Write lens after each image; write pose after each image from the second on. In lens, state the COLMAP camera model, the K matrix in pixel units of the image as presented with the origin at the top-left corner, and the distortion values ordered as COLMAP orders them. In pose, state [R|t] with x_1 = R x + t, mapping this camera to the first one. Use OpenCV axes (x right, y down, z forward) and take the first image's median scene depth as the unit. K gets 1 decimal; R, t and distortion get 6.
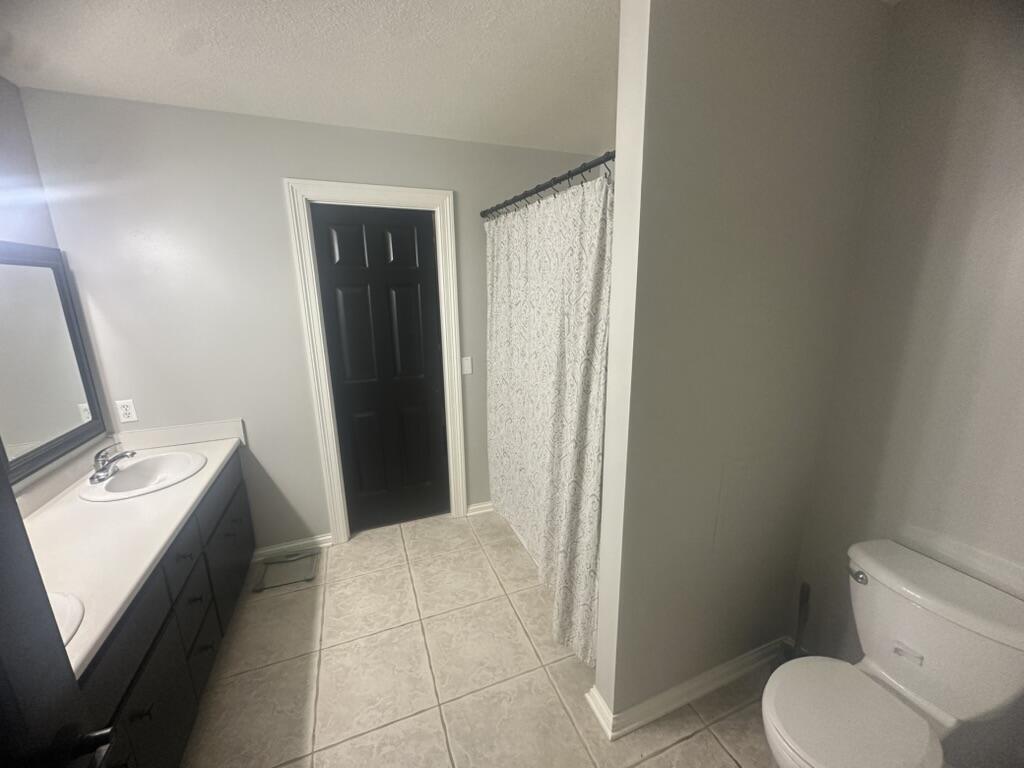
lens RADIAL K [[408.1, 0, 513.1], [0, 408.1, 383.9], [0, 0, 1]] dist [-0.001624, 0.000136]
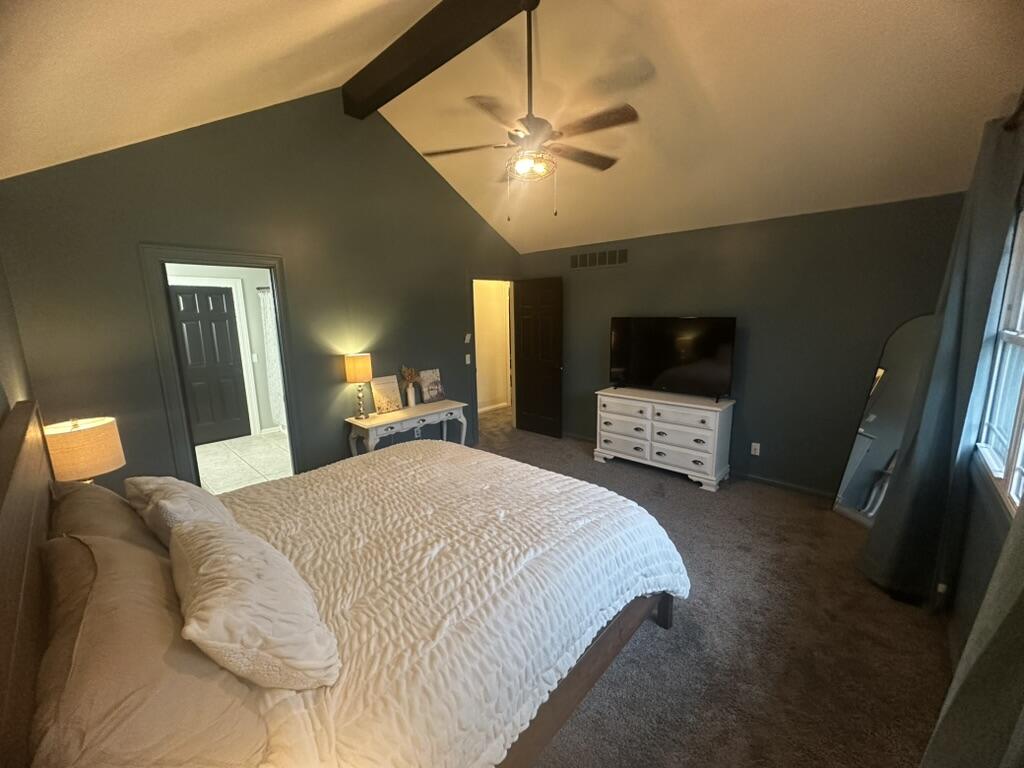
lens RADIAL K [[408.1, 0, 509.2], [0, 408.1, 386.3], [0, 0, 1]] dist [-0.001624, 0.000136]
pose [[0.906398, -0.077355, 0.415281, 0.194151], [0.102688, 0.993949, -0.038983, 0.324572], [-0.409753, 0.077978, 0.908857, -1.463168]]
